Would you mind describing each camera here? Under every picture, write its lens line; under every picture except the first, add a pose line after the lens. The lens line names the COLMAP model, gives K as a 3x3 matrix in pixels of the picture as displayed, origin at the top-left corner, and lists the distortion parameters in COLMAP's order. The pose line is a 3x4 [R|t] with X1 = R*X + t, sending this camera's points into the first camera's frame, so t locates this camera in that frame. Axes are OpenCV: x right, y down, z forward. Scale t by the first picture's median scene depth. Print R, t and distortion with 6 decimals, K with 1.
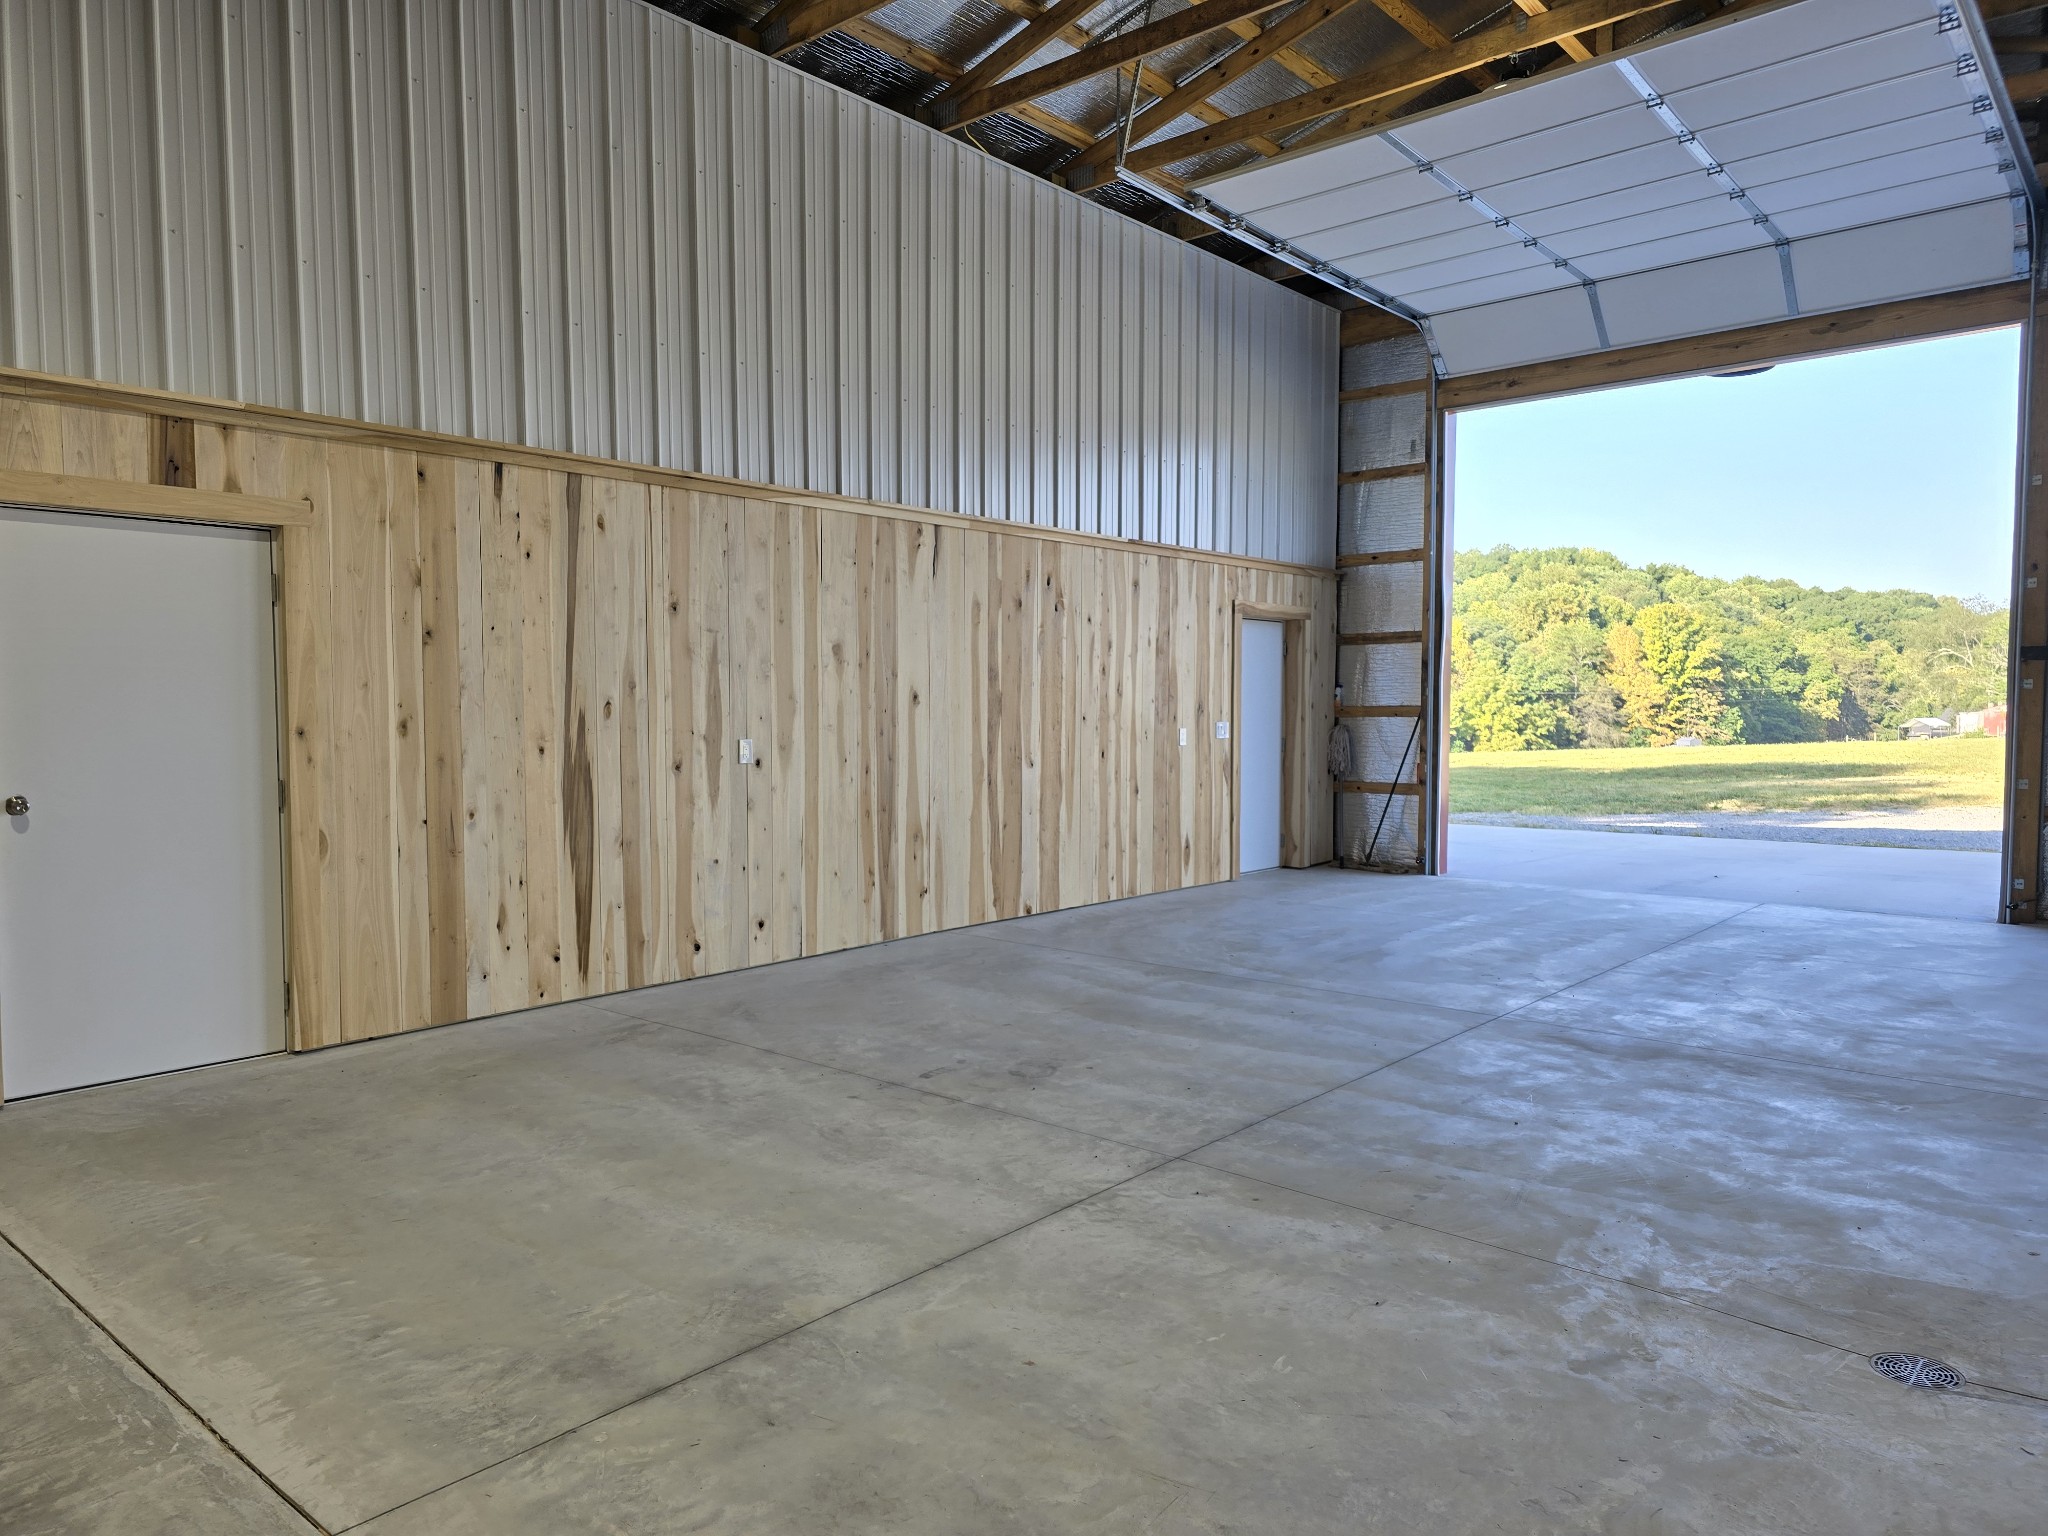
lens RADIAL K [[1343.4, 0, 1025.6], [0, 1343.4, 788.9], [0, 0, 1]] dist [0.066986, -0.062527]
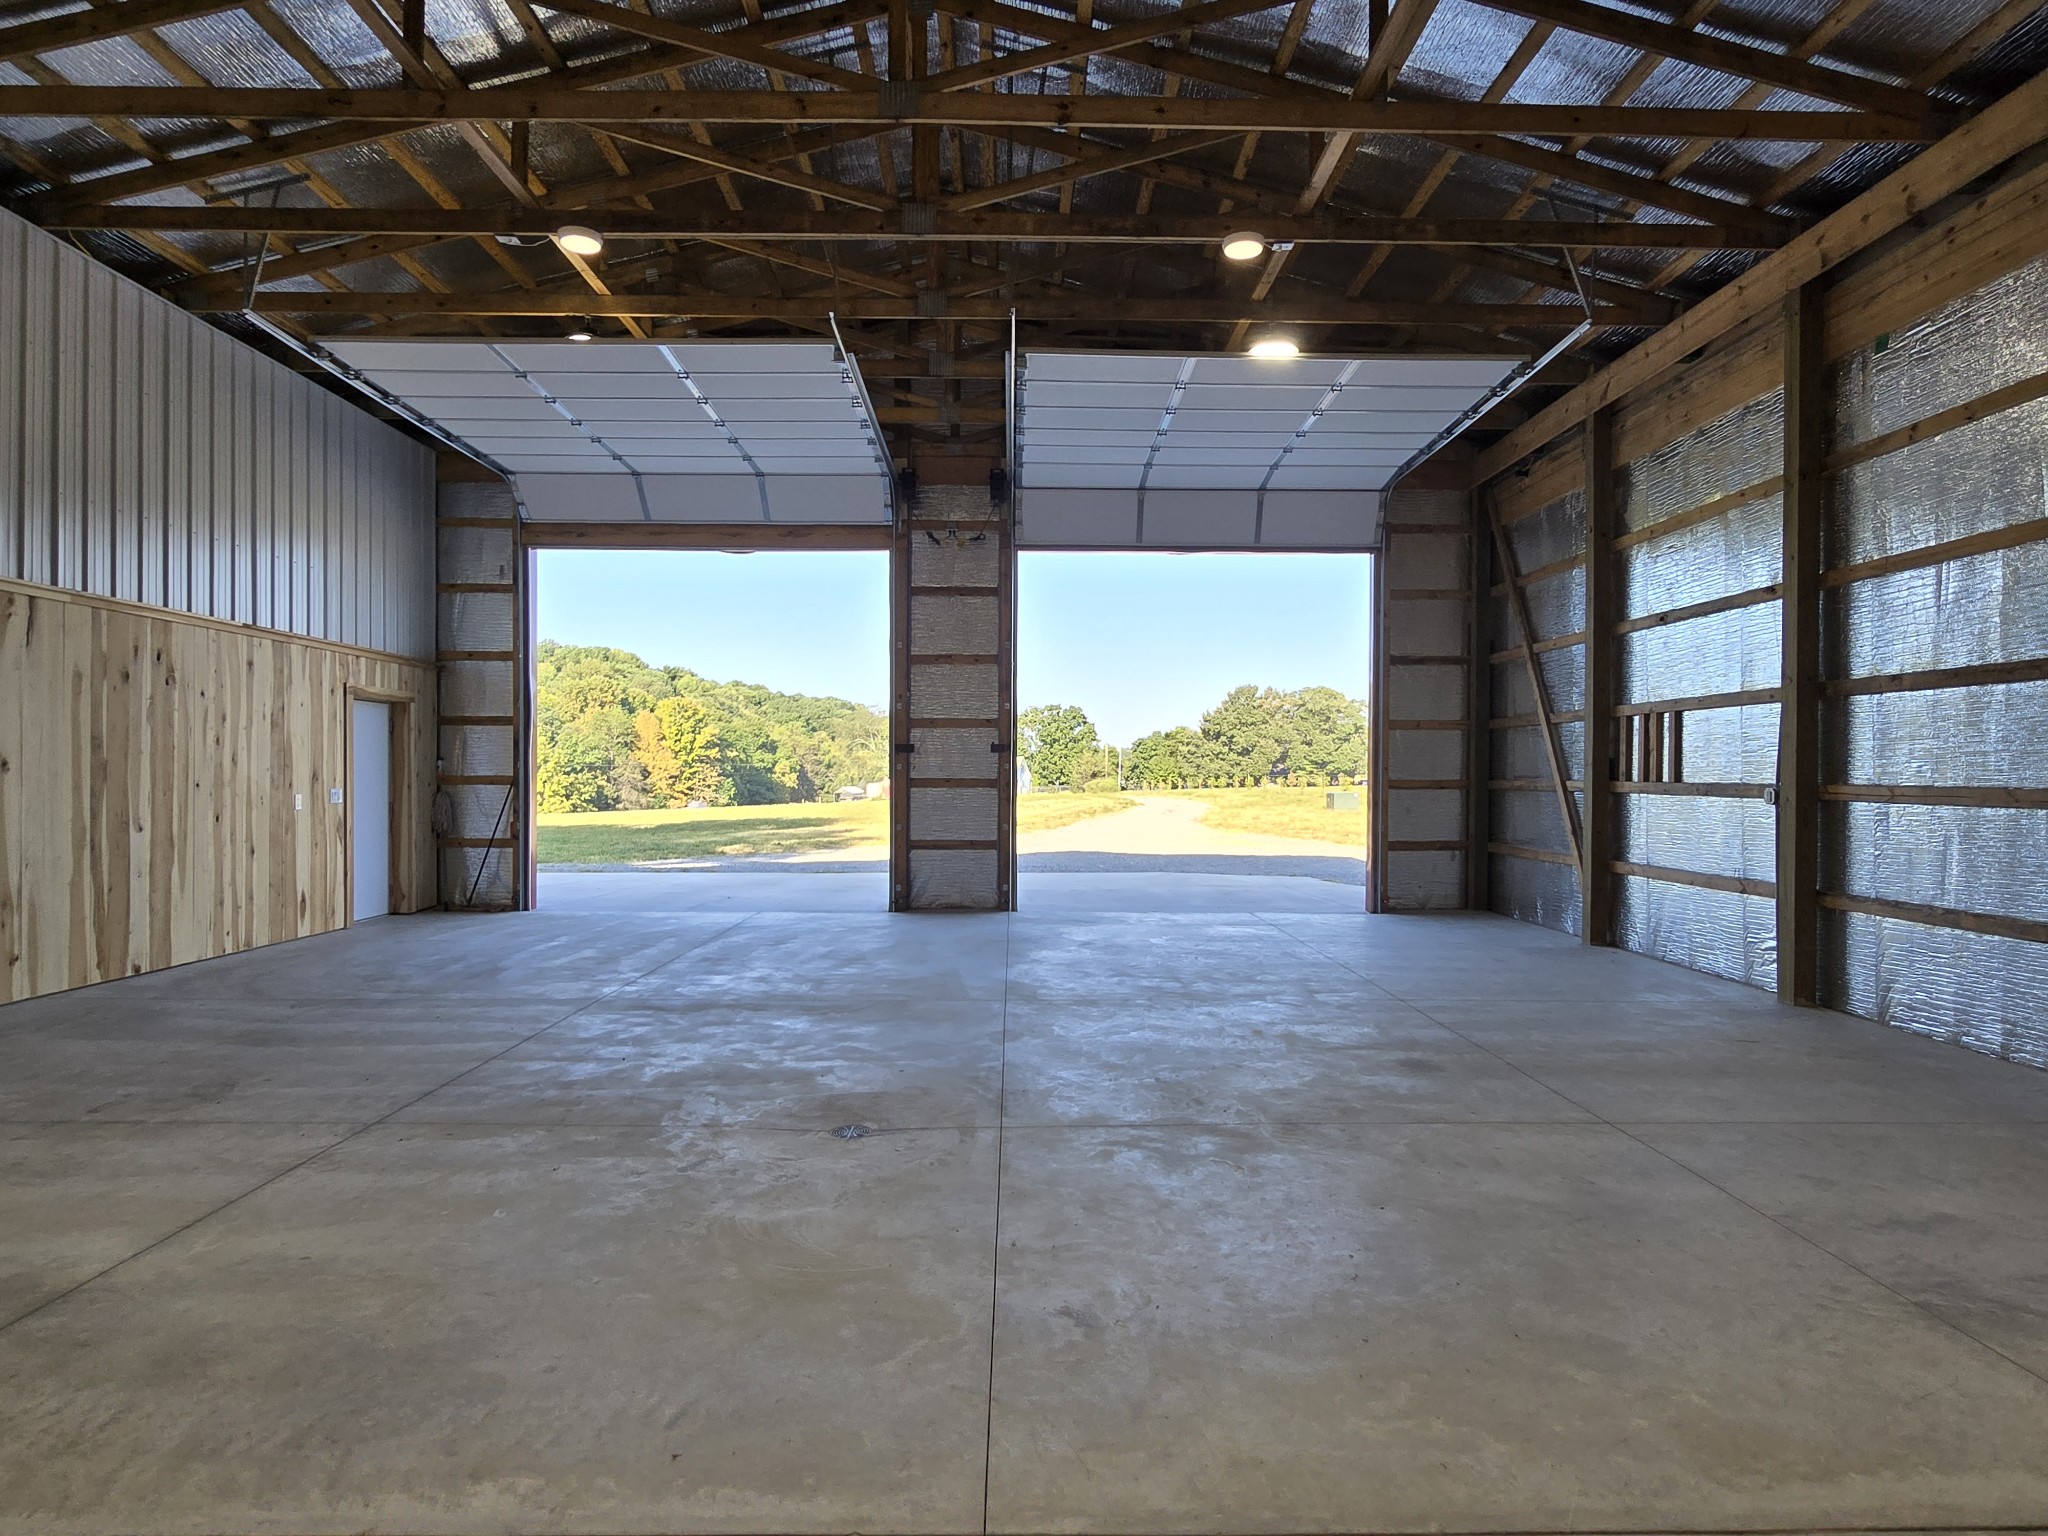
lens RADIAL K [[1343.4, 0, 1025.6], [0, 1343.4, 788.9], [0, 0, 1]] dist [0.066986, -0.062527]
pose [[0.758268, -0.000826, 0.651943, -0.171472], [0.033567, 0.998722, -0.037776, 0.014303], [-0.651079, 0.050528, 0.757326, -0.267143]]
